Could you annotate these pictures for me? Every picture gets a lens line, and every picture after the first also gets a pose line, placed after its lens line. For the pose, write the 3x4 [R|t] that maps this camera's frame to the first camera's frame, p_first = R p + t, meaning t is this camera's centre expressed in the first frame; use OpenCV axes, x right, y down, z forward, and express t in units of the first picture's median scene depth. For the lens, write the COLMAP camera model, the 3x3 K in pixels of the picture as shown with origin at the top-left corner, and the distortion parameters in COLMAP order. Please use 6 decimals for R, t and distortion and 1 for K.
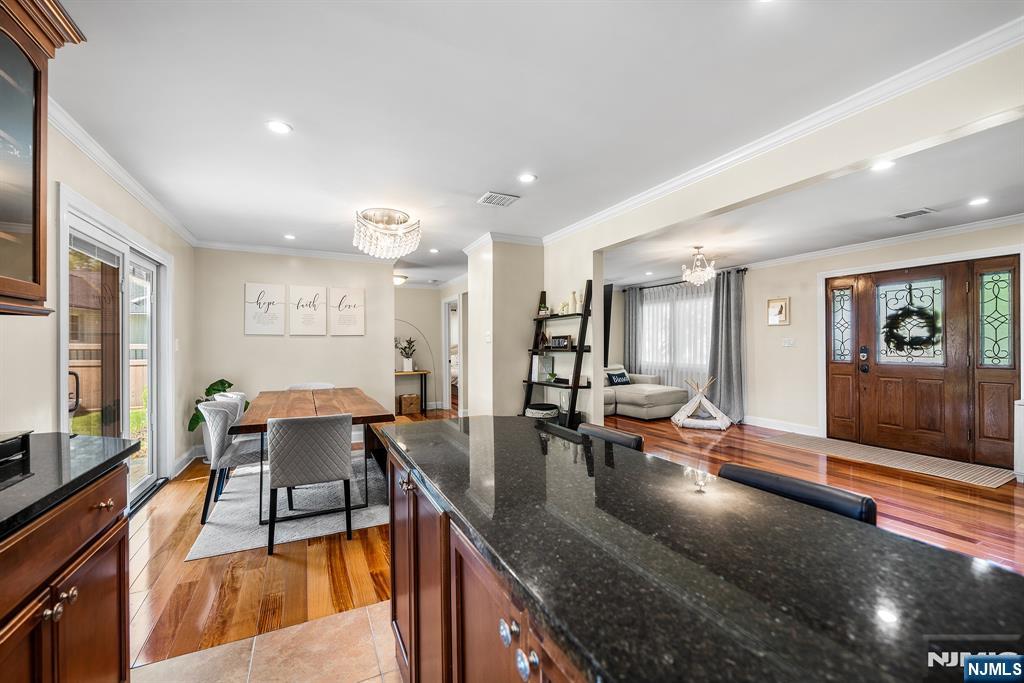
lens RADIAL K [[409.1, 0, 507.5], [0, 409.1, 343.5], [0, 0, 1]] dist [-0.001357, -0.000782]
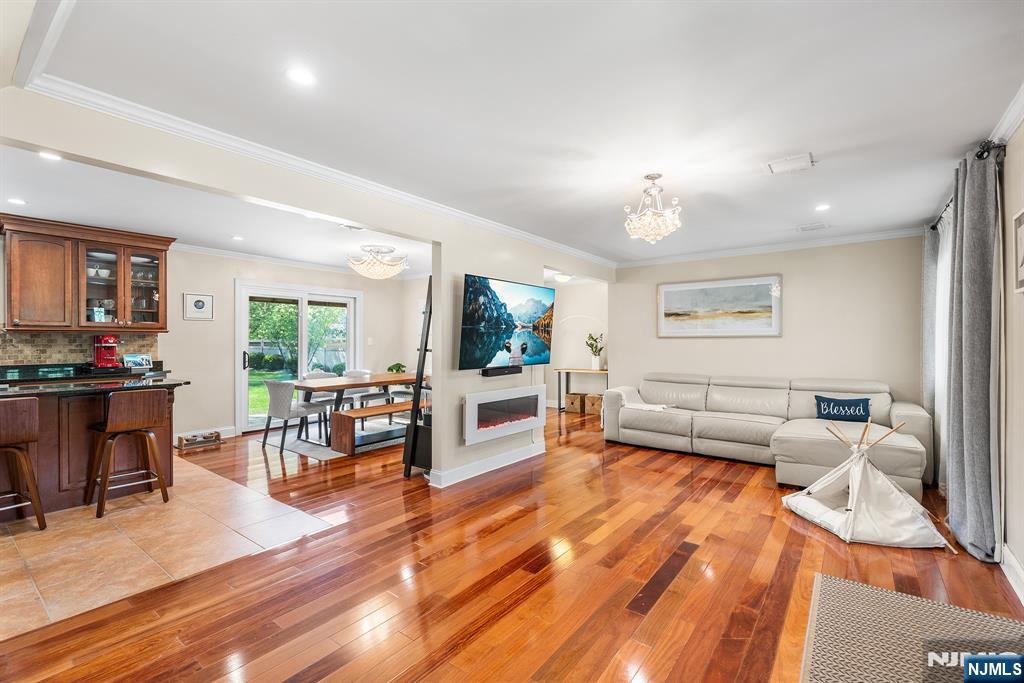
lens RADIAL K [[457.1, 0, 507.1], [0, 457.1, 340.4], [0, 0, 1]] dist [-0.001571, -0.000084]
pose [[0.441796, 0.004049, -0.897106, 1.012077], [-0.001377, 0.999992, 0.003835, -0.008402], [0.897114, -0.000459, 0.441798, 0.566290]]
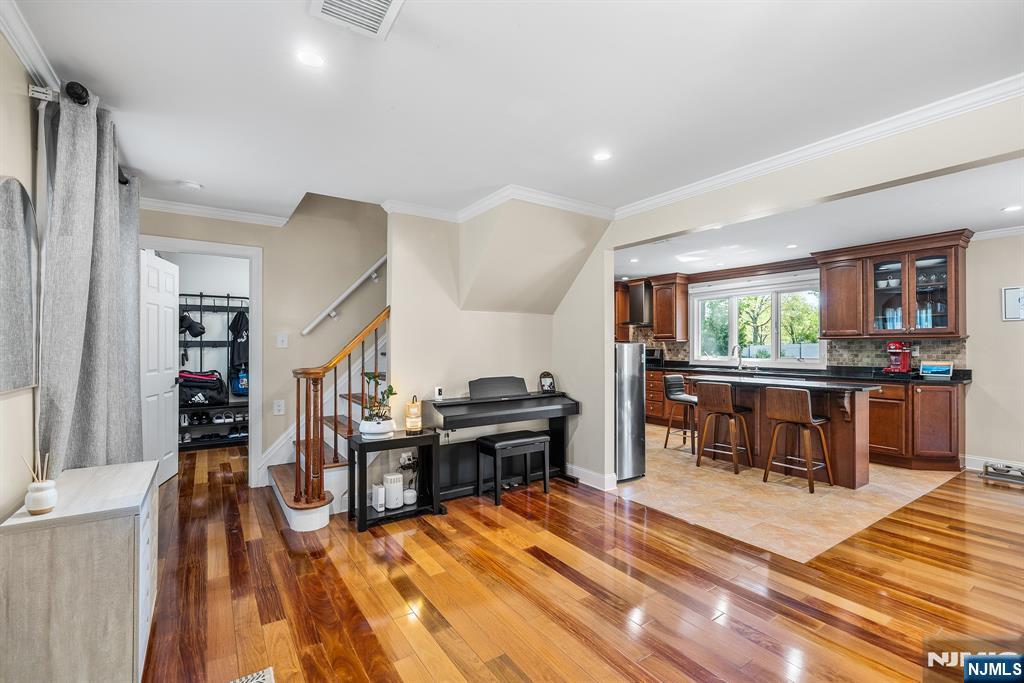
lens RADIAL K [[447.1, 0, 506.4], [0, 447.1, 344.2], [0, 0, 1]] dist [-0.000452, 0.000026]
pose [[-0.991615, 0.004212, -0.129155, 0.737467], [0.004911, 0.999975, -0.005099, -0.007787], [0.129131, -0.005690, -0.991611, 1.144419]]
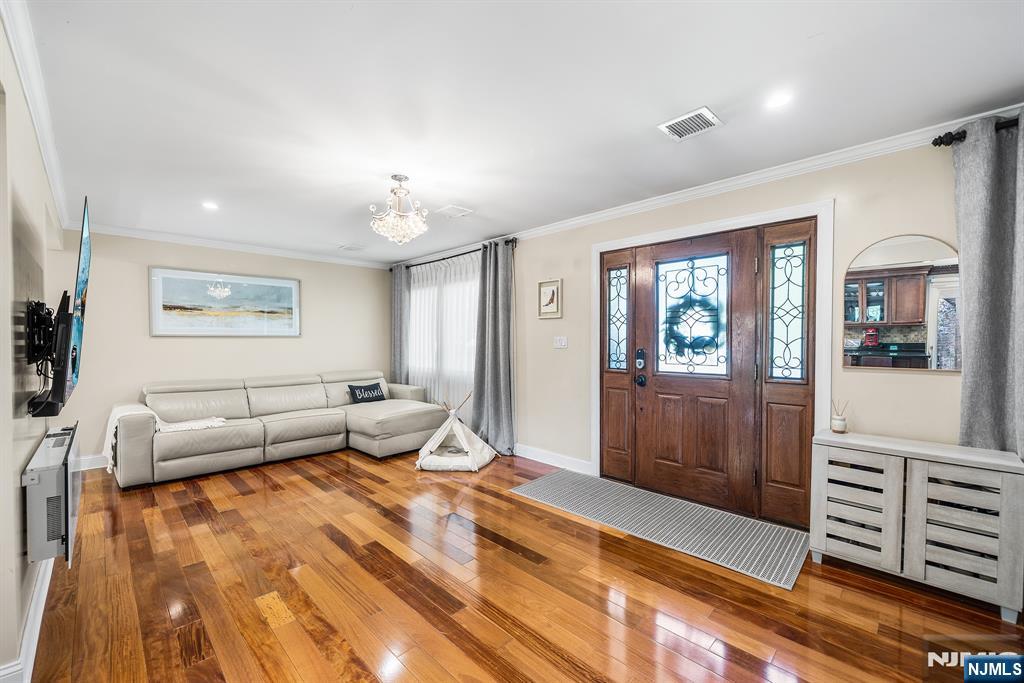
lens RADIAL K [[415.2, 0, 508.5], [0, 415.2, 347.5], [0, 0, 1]] dist [0.000691, -0.000173]
pose [[0.947715, 0.000602, 0.319117, 0.451723], [-0.006092, 0.999850, 0.016208, -0.006889], [-0.319060, -0.017305, 0.947577, 0.415479]]
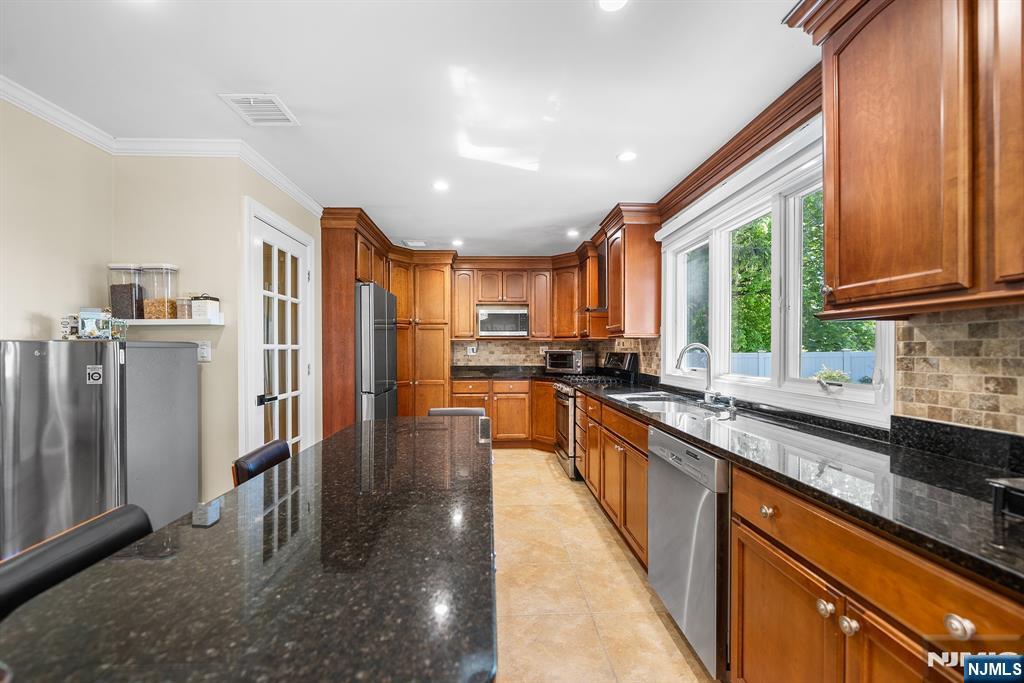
lens RADIAL K [[413.3, 0, 502.0], [0, 413.3, 349.8], [0, 0, 1]] dist [0.000237, 0.000055]
pose [[-0.912337, 0.005962, 0.409397, -0.151751], [0.006629, 0.999978, 0.000211, -0.002535], [-0.409387, 0.002907, -0.912356, 0.446350]]
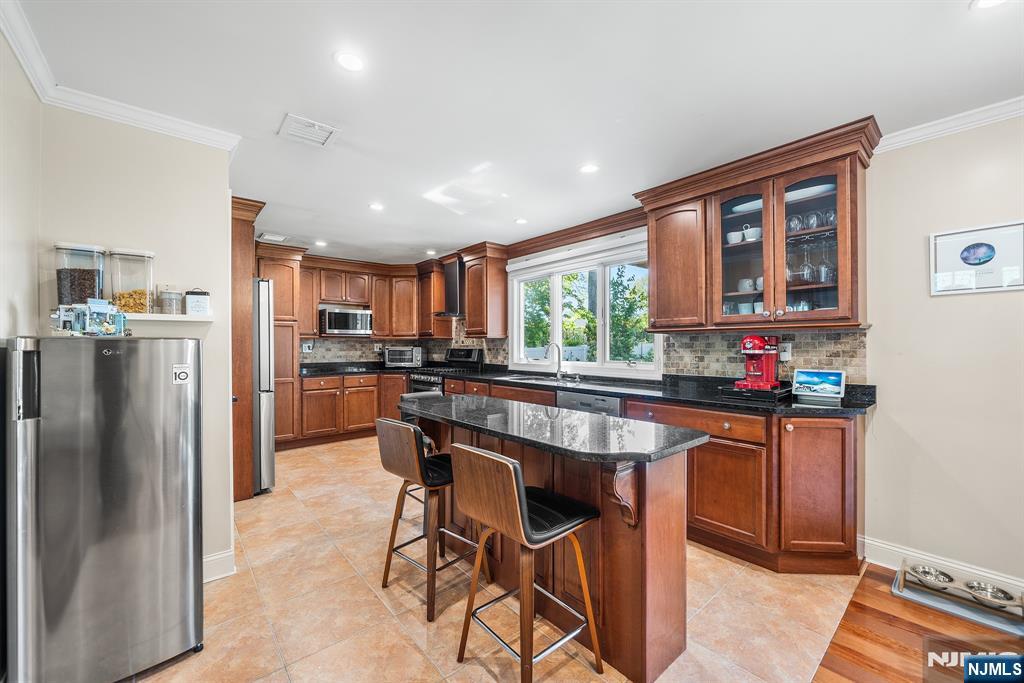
lens RADIAL K [[400.2, 0, 507.1], [0, 400.2, 344.3], [0, 0, 1]] dist [-0.001416, -0.000173]
pose [[-0.970135, 0.007986, -0.242433, 0.145443], [0.008404, 0.999964, -0.000690, -0.005583], [0.242419, -0.002707, -0.970168, 0.661193]]
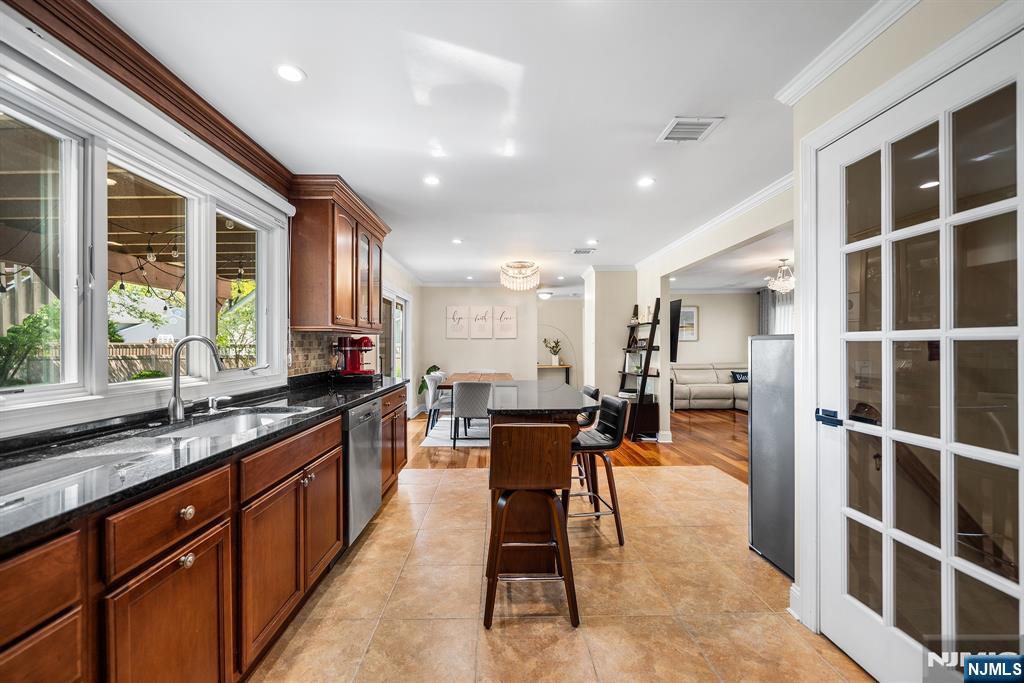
lens RADIAL K [[409.1, 0, 507.5], [0, 409.1, 343.5], [0, 0, 1]] dist [-0.001357, -0.000782]
pose [[0.907407, 0.001518, -0.420250, 0.263498], [-0.001116, 0.999999, 0.001203, -0.003104], [0.420251, -0.000623, 0.907408, -0.375703]]
